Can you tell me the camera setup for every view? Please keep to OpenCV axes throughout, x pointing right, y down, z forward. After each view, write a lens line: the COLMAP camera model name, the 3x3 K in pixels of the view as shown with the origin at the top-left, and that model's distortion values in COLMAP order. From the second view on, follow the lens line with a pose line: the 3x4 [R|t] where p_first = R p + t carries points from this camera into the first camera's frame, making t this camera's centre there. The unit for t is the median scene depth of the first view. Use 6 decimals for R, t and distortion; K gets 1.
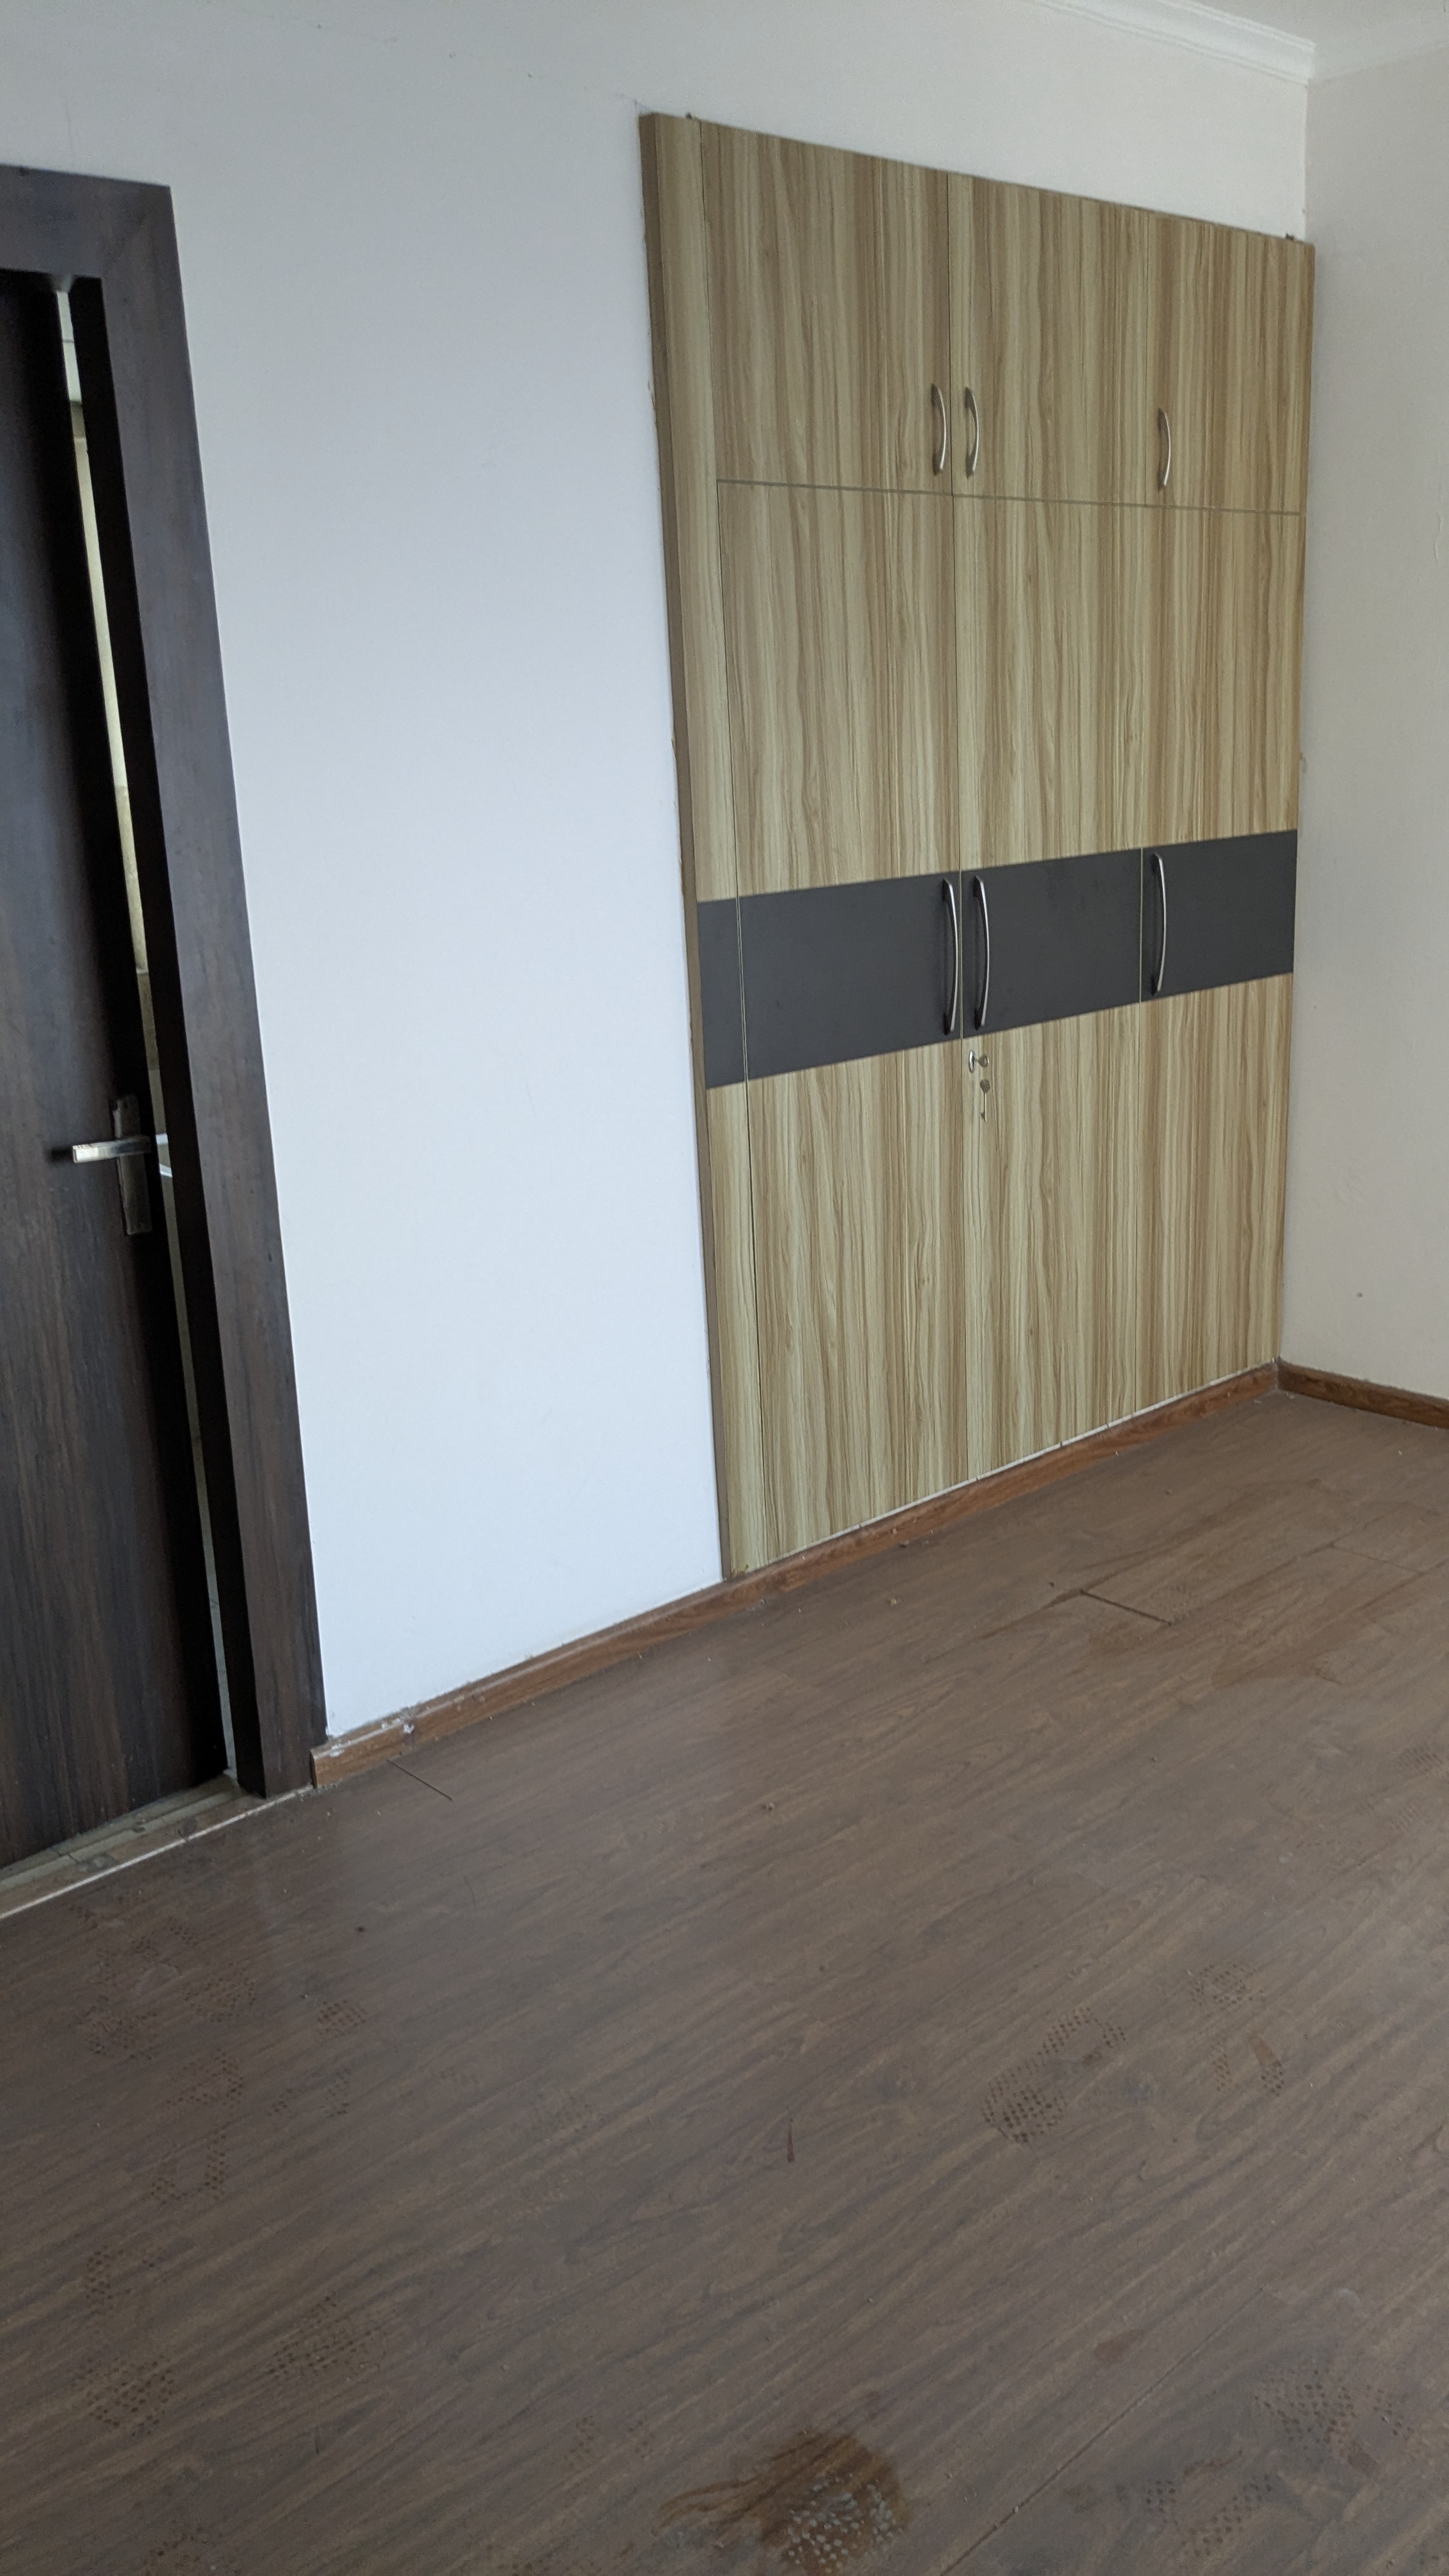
lens RADIAL K [[2054.4, 0, 726.3], [0, 2054.4, 1284.7], [0, 0, 1]] dist [0.011878, -0.017572]
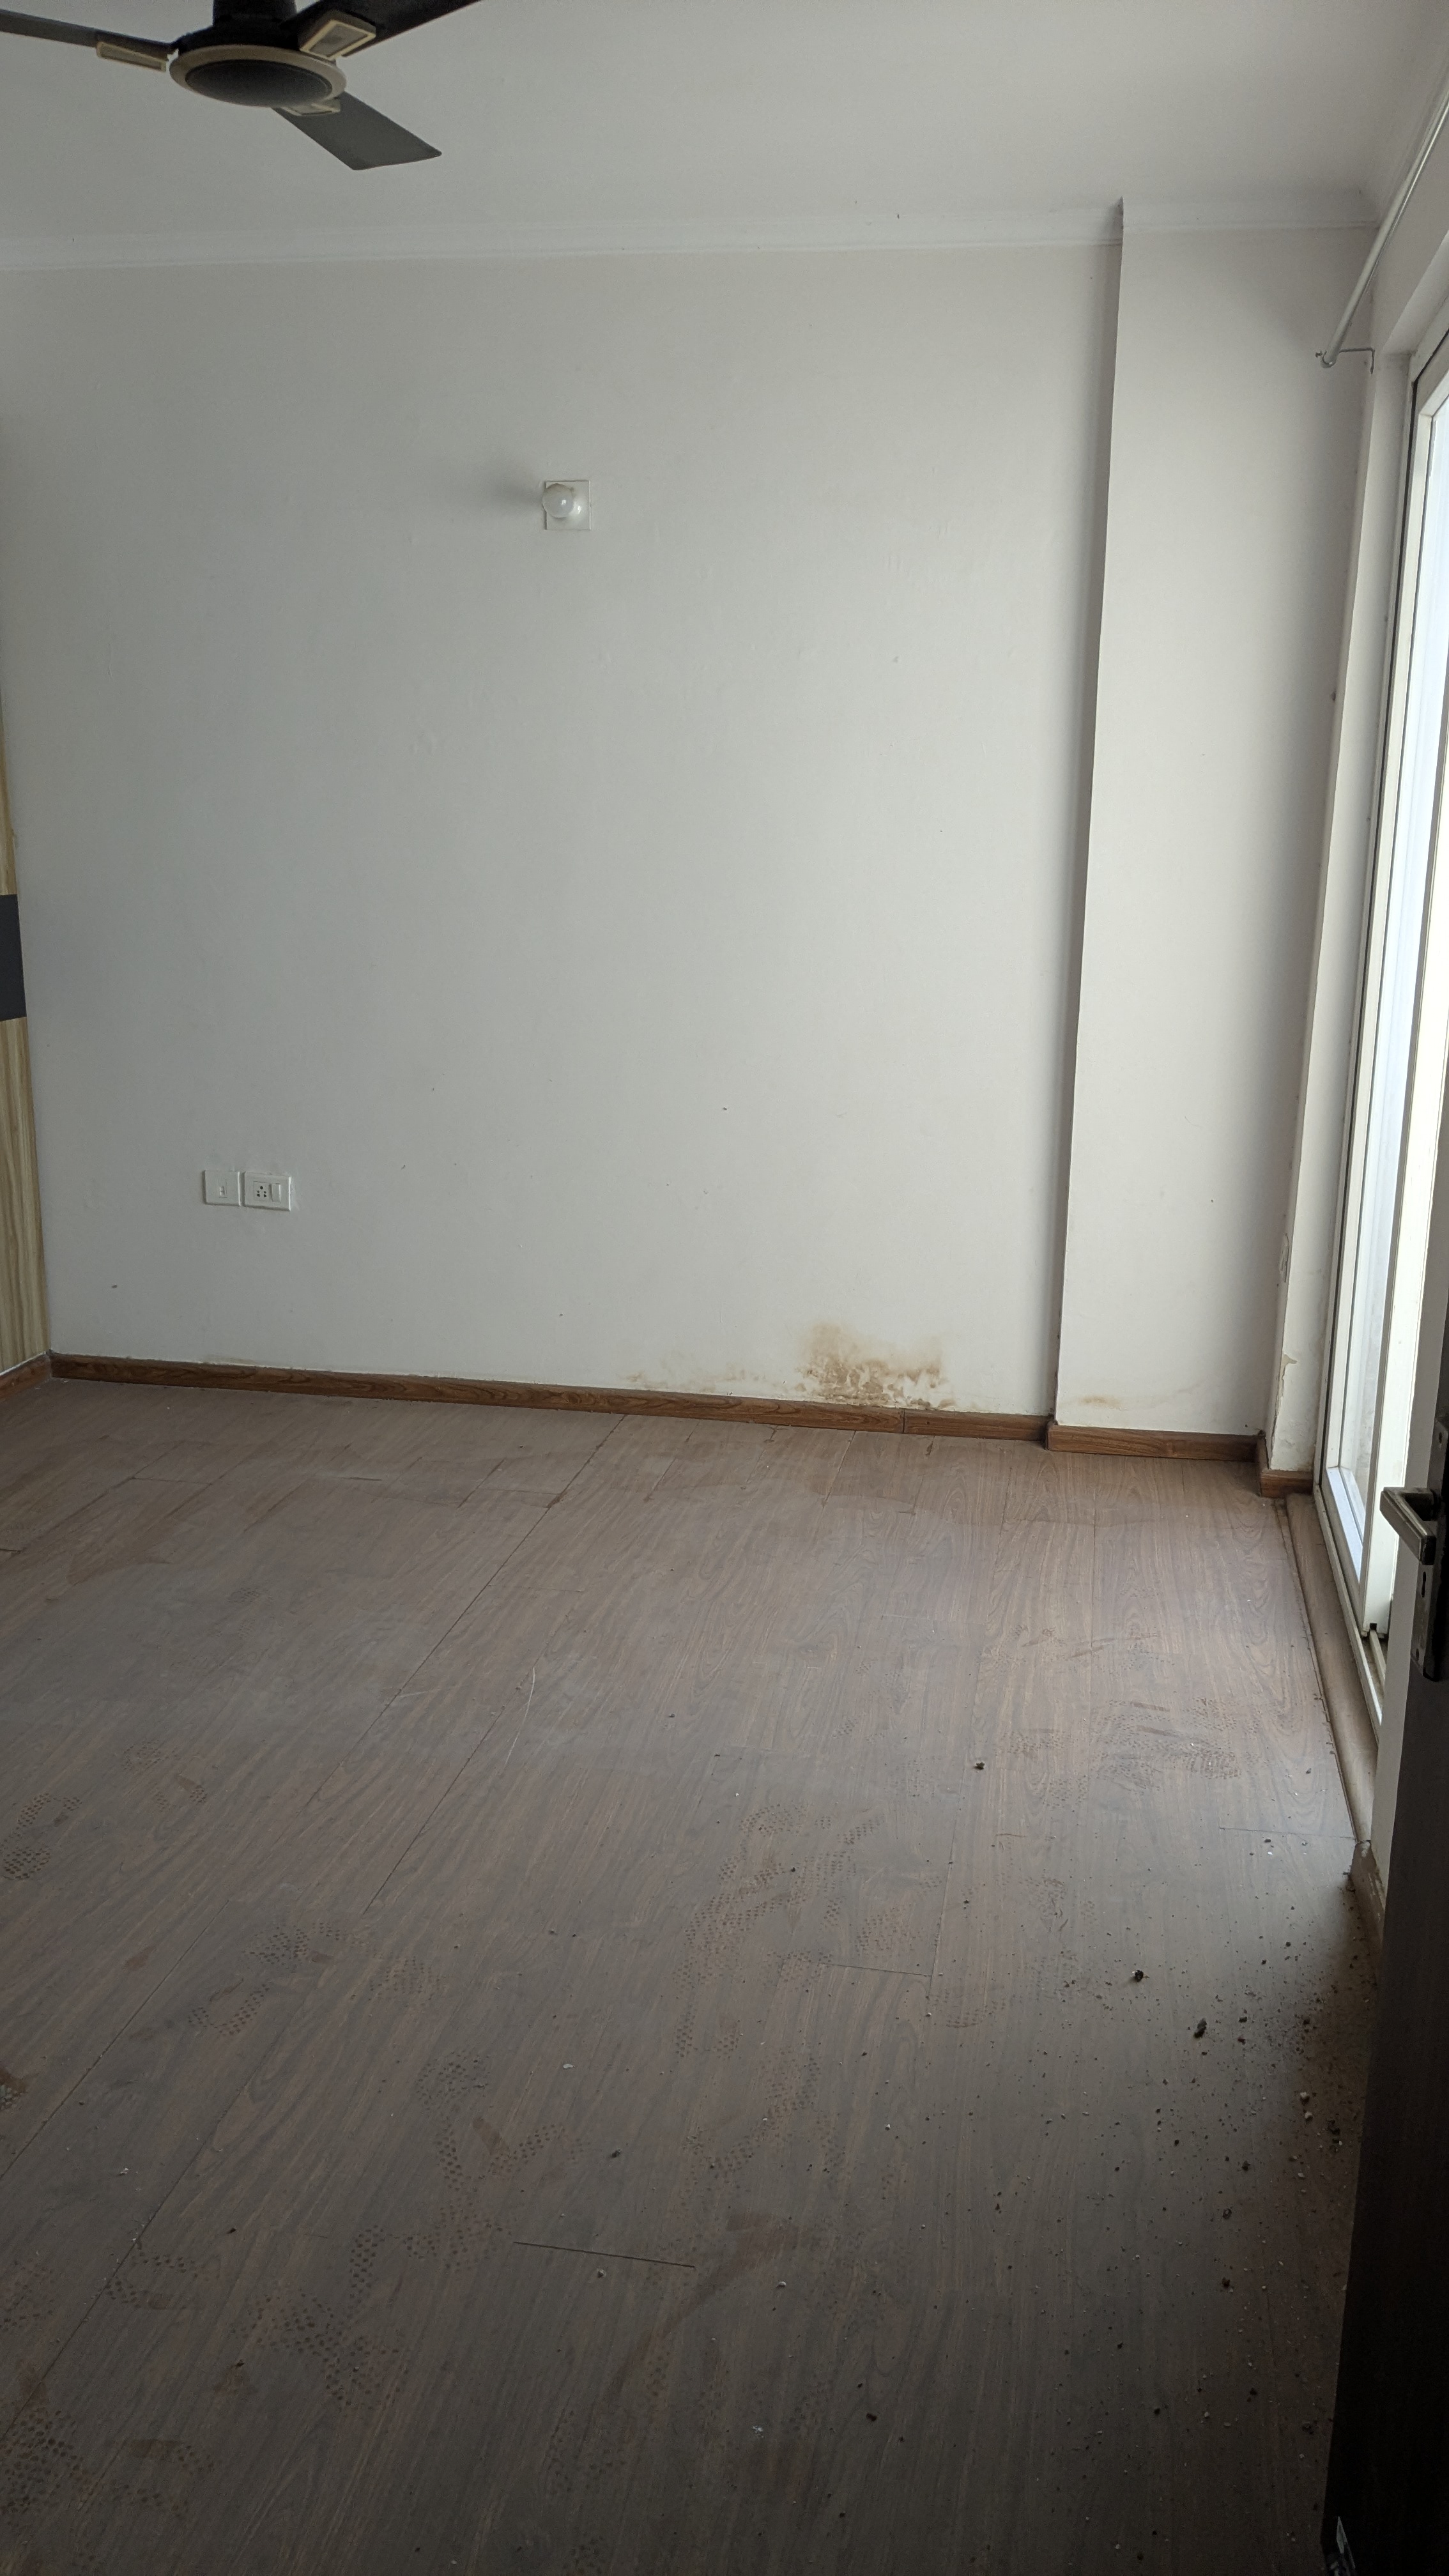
lens RADIAL K [[2054.4, 0, 723.2], [0, 2054.4, 1289.0], [0, 0, 1]] dist [0.011878, -0.017572]
pose [[0.798254, -0.096834, 0.594486, -0.182976], [0.121294, 0.992616, -0.001185, 0.079671], [-0.589981, 0.073054, 0.804105, -0.248764]]
